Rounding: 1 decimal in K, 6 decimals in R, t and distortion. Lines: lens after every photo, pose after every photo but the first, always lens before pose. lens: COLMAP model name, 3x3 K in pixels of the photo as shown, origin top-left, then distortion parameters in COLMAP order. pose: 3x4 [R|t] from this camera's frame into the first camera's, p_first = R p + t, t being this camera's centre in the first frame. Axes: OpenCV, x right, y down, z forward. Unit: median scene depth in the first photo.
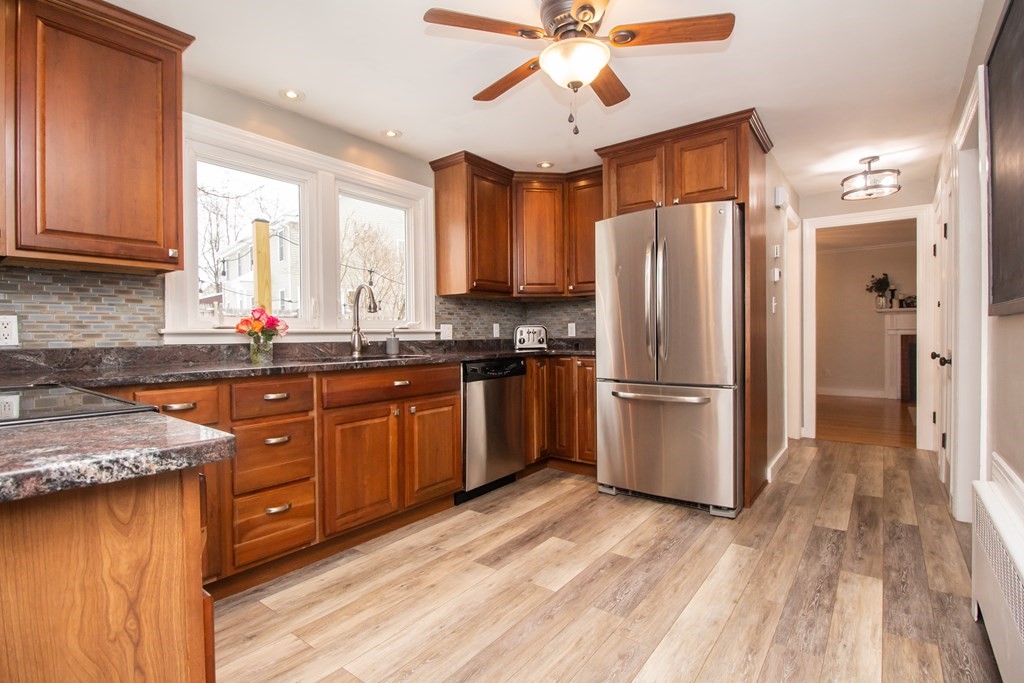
lens RADIAL K [[482.1, 0, 507.4], [0, 482.1, 334.7], [0, 0, 1]] dist [-0.012819, -0.005727]
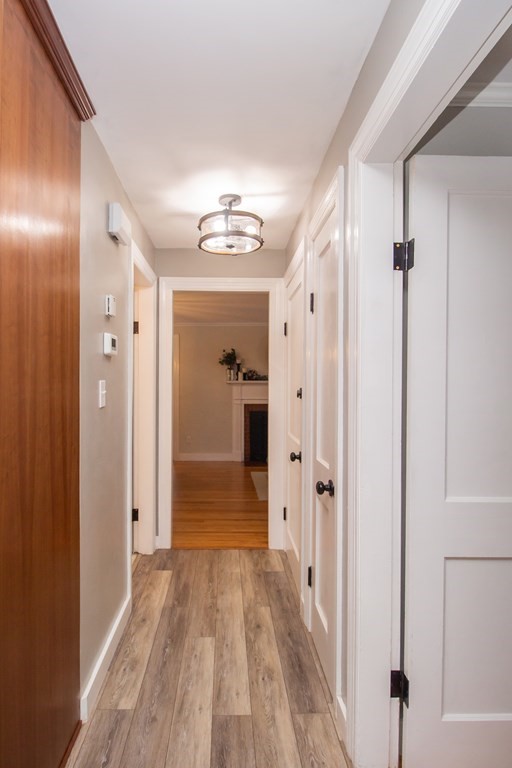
lens RADIAL K [[361.5, 0, 251.3], [0, 361.5, 382.5], [0, 0, 1]] dist [-0.012819, -0.005727]
pose [[0.734015, 0.003204, 0.679126, 0.316103], [-0.004880, 0.999988, 0.000557, -0.062762], [-0.679116, -0.003723, 0.734022, 0.443054]]
